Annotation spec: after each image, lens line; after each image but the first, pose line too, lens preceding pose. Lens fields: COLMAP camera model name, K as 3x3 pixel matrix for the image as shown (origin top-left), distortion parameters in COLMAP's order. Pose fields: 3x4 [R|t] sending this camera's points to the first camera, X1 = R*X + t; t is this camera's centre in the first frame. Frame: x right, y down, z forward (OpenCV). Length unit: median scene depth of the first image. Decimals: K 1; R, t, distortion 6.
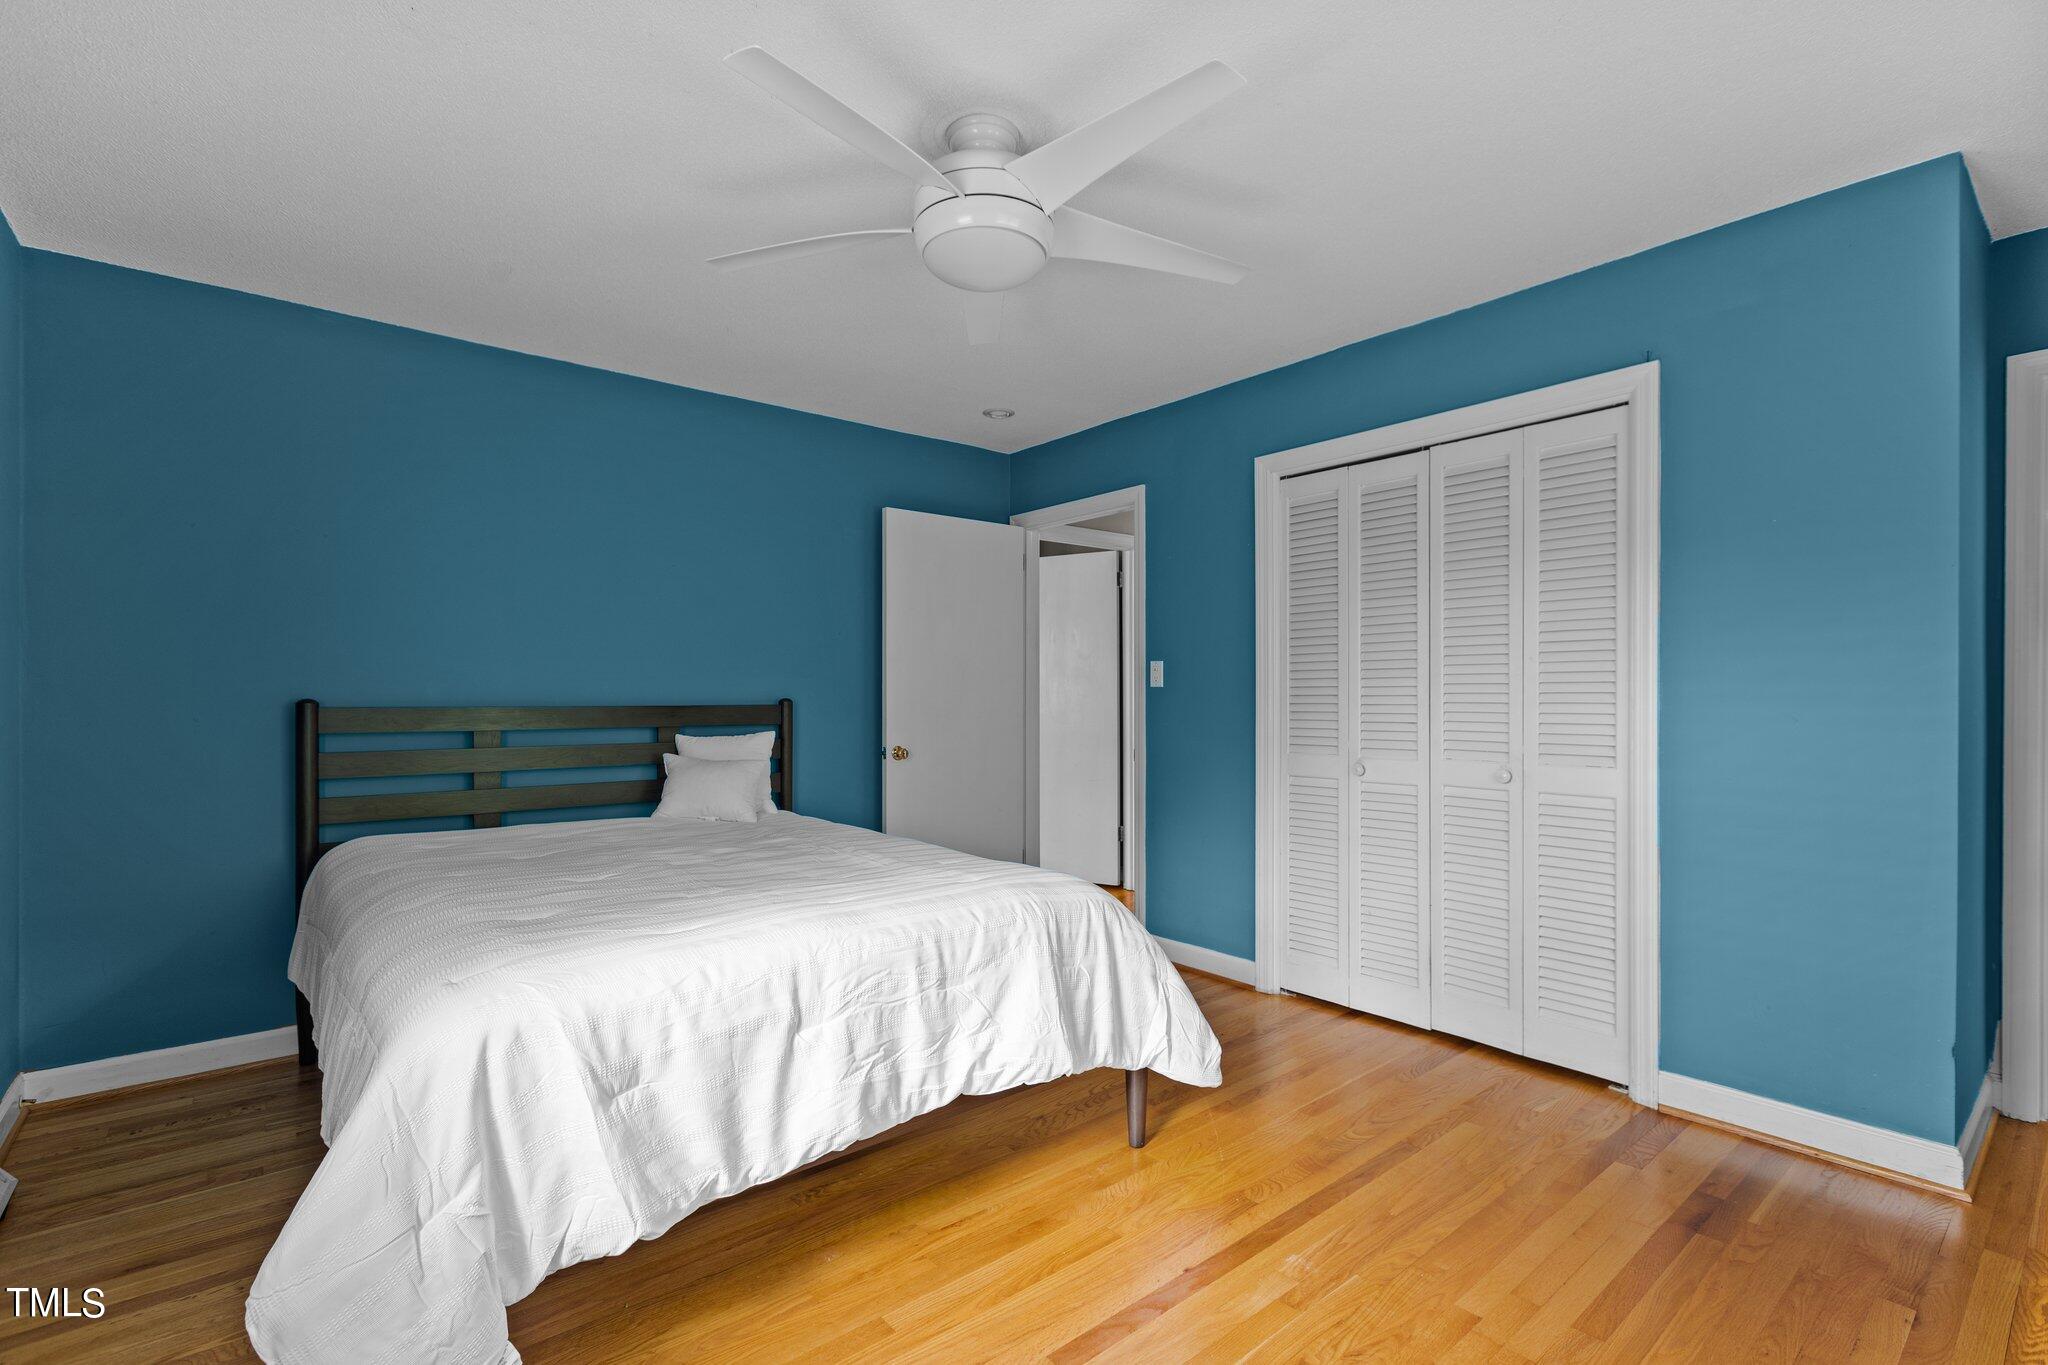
lens RADIAL K [[926.5, 0, 1025.9], [0, 926.5, 684.0], [0, 0, 1]] dist [0.001455, 0.000123]
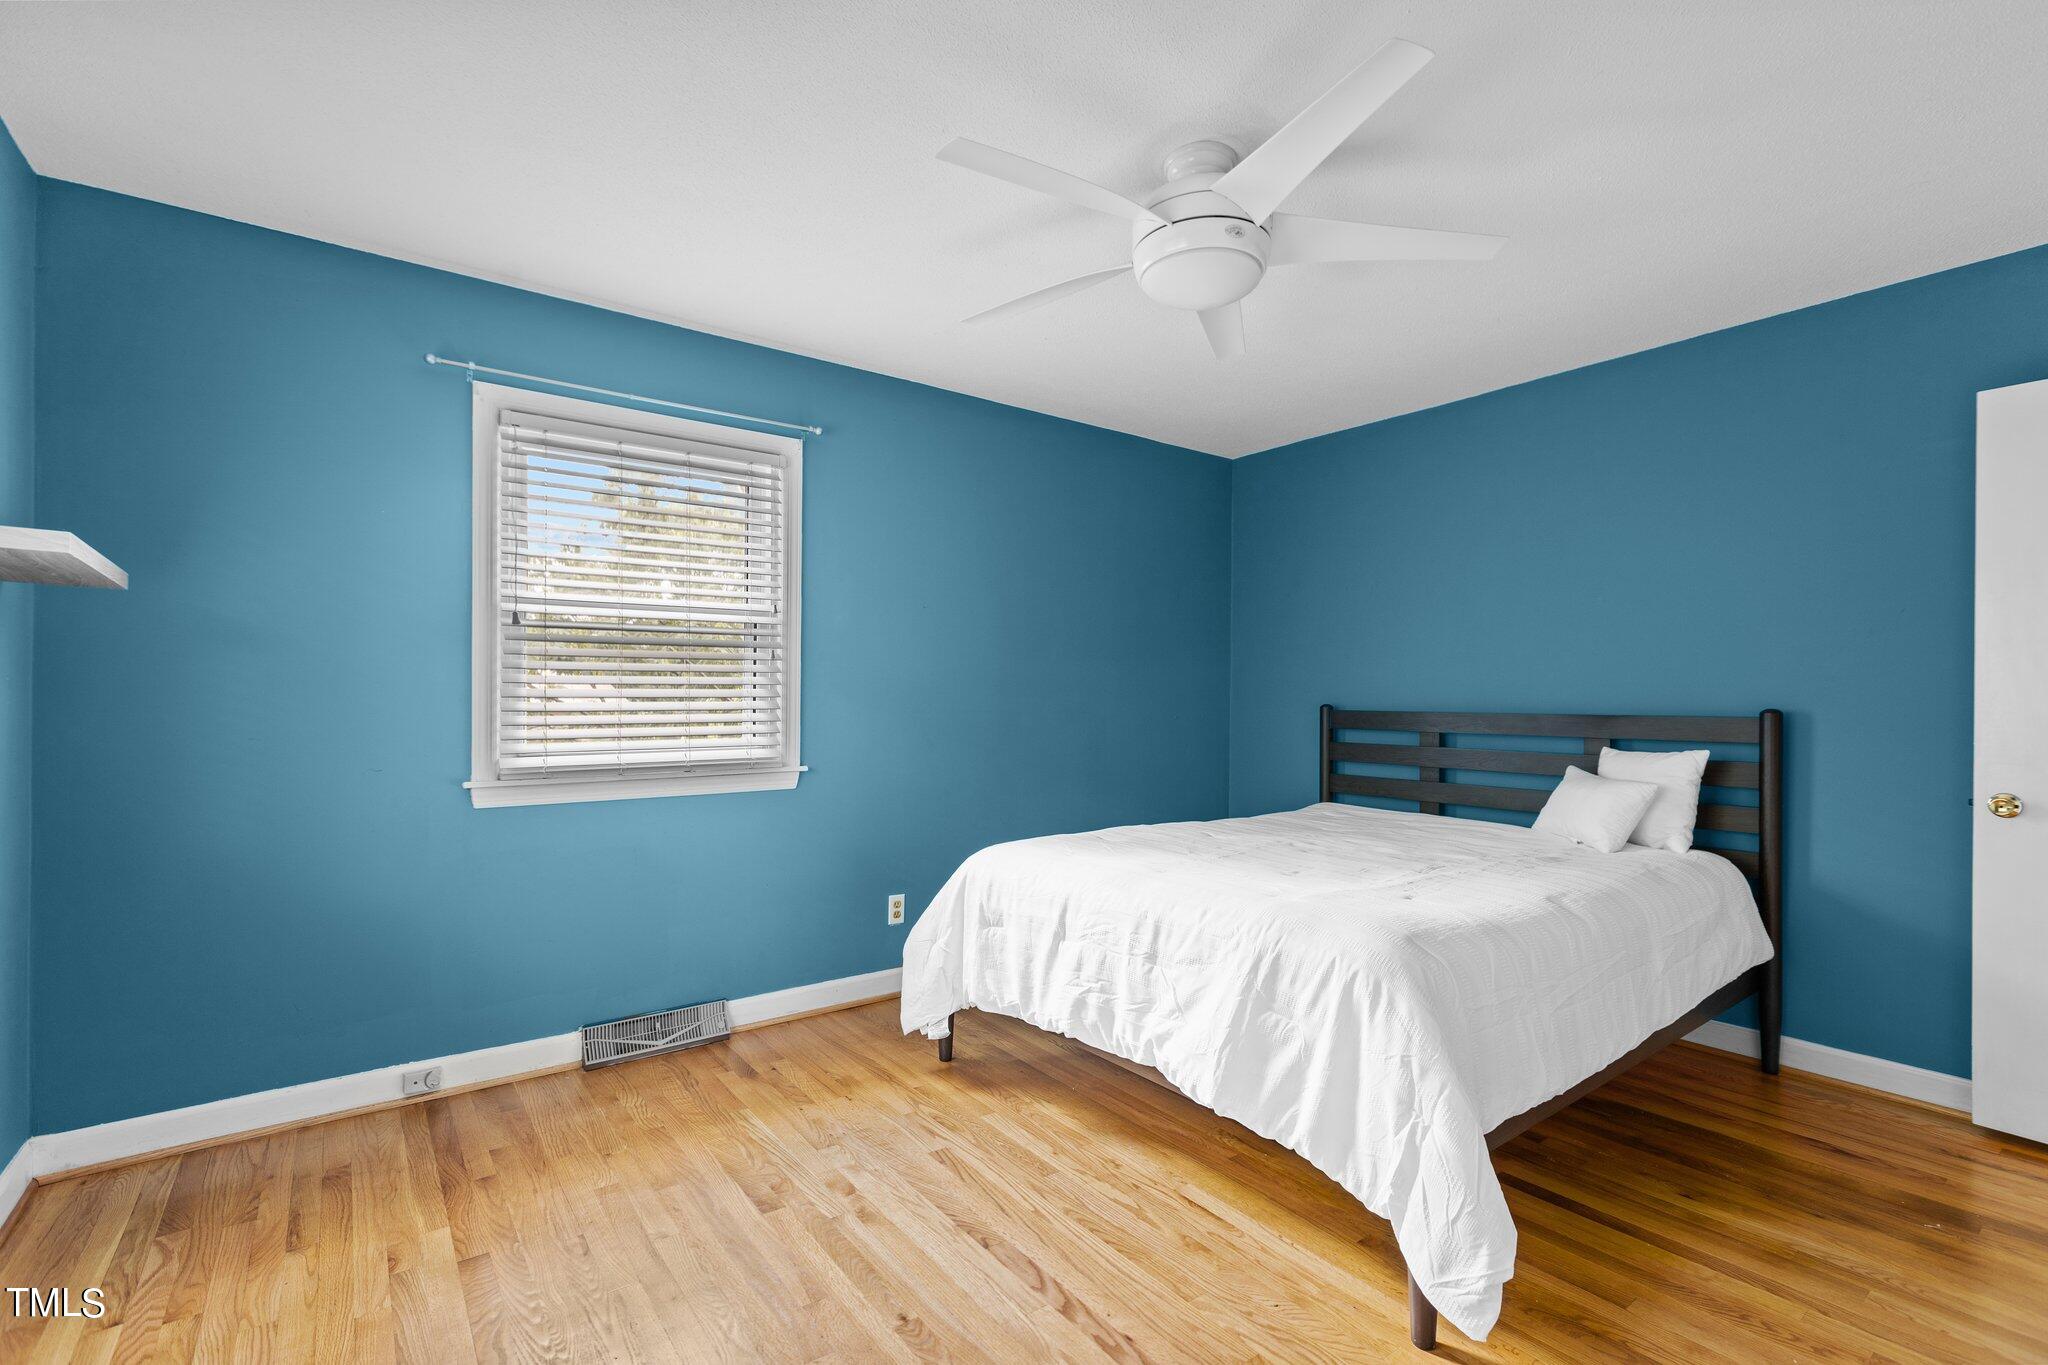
lens RADIAL K [[926.5, 0, 1026.3], [0, 926.5, 694.8], [0, 0, 1]] dist [0.001455, 0.000123]
pose [[-0.044967, -0.002902, -0.998984, 0.677867], [0.006029, 0.999977, -0.003177, 0.003756], [0.998970, -0.006165, -0.044948, 0.586616]]
